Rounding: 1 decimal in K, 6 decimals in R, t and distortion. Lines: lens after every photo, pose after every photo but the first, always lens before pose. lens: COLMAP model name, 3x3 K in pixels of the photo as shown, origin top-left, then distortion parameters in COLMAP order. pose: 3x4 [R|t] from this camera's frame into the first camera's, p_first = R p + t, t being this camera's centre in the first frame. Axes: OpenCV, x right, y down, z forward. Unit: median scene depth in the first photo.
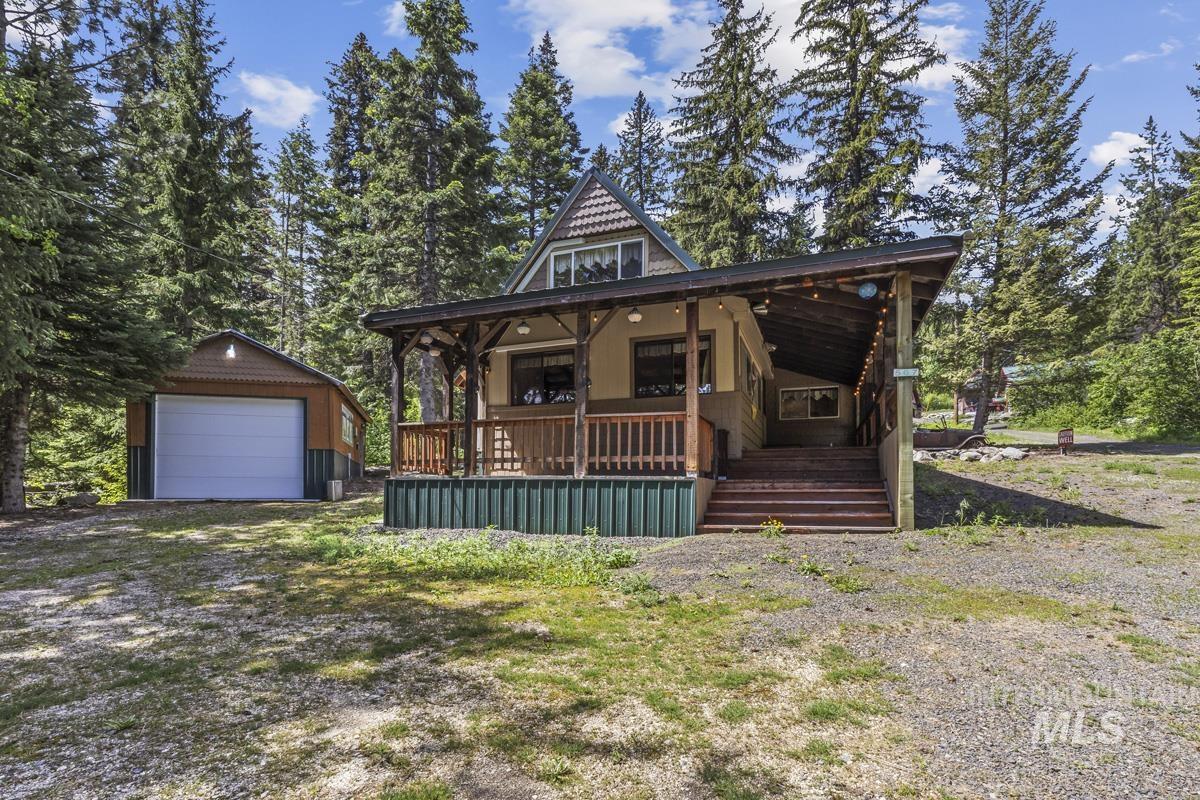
lens RADIAL K [[530.5, 0, 598.4], [0, 530.5, 482.0], [0, 0, 1]] dist [-0.002192, -0.000280]
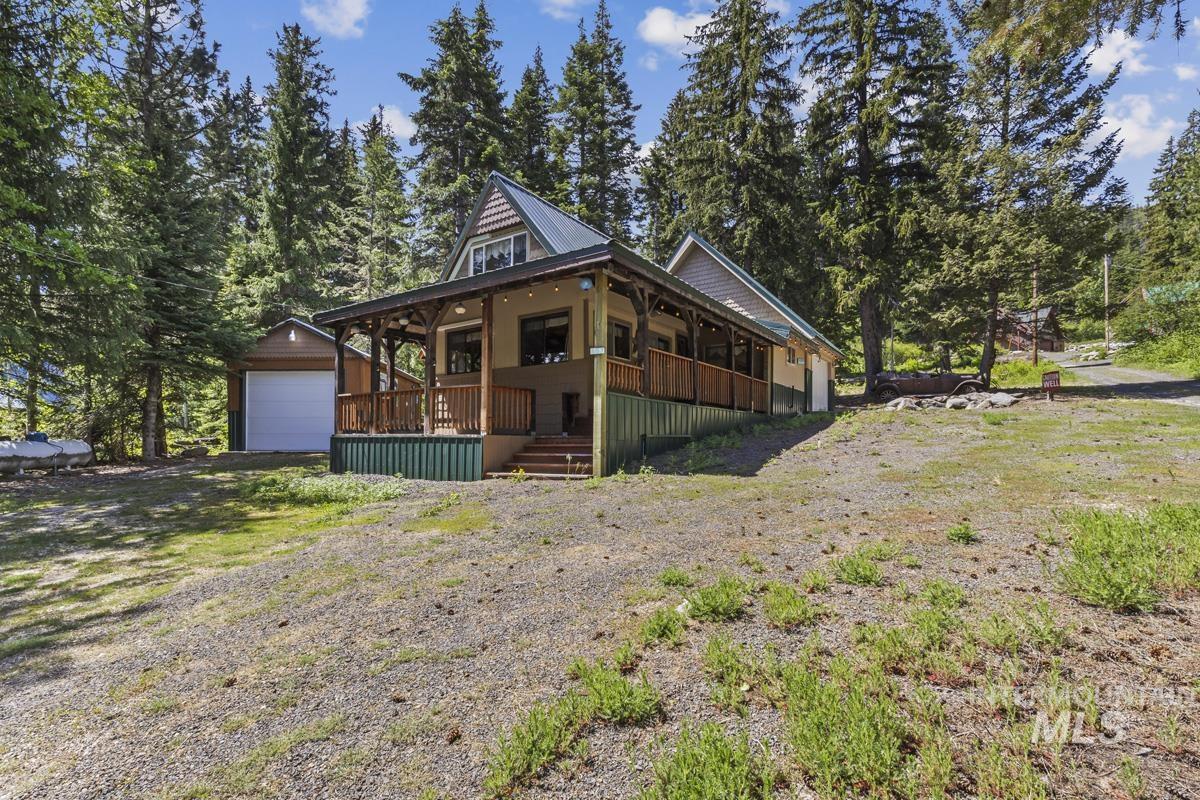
lens RADIAL K [[553.3, 0, 601.1], [0, 553.3, 431.6], [0, 0, 1]] dist [-0.003093, -0.000366]
pose [[0.966737, -0.010889, -0.255542, 0.497939], [0.011508, 0.999933, 0.000927, -0.009752], [0.255515, -0.003837, 0.966798, -0.138469]]
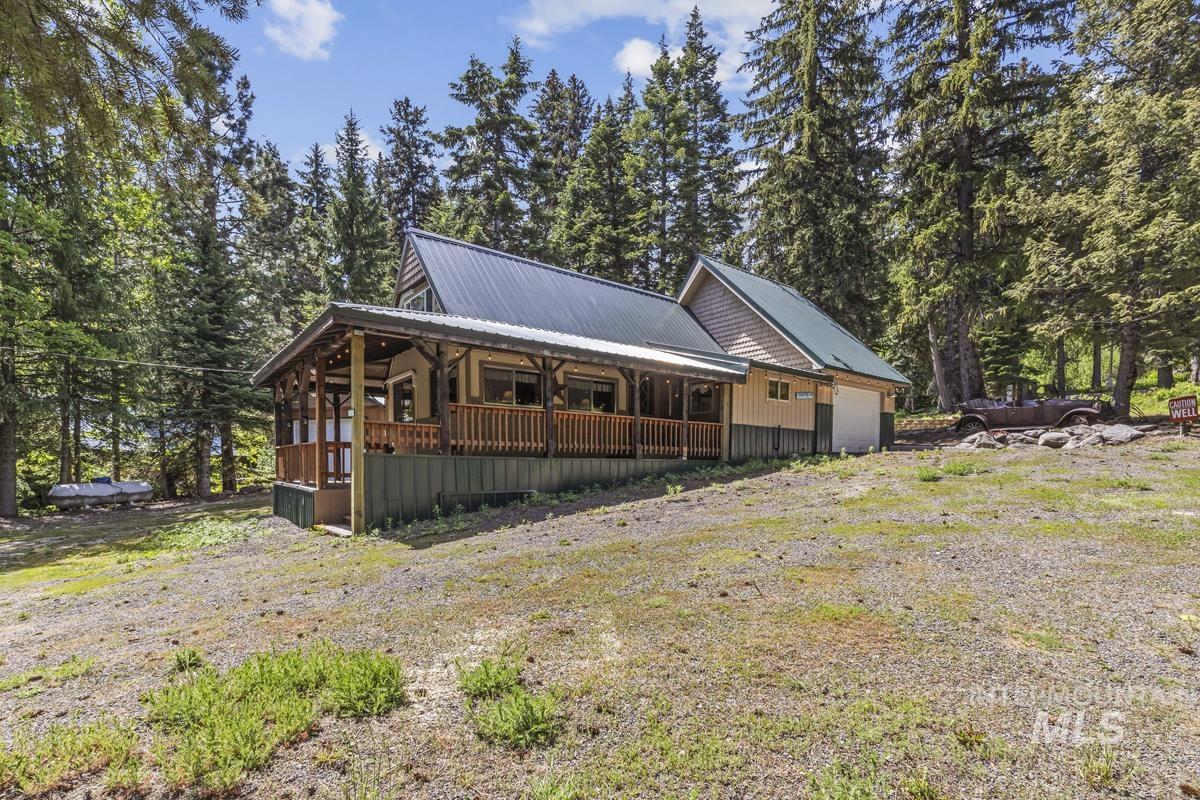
lens RADIAL K [[546.3, 0, 584.5], [0, 546.3, 481.5], [0, 0, 1]] dist [0.001216, 0.000271]
pose [[0.849132, 0.009845, -0.528089, 0.793906], [0.010295, 0.999328, 0.035183, -0.032938], [0.528080, -0.035312, 0.848460, 0.018859]]
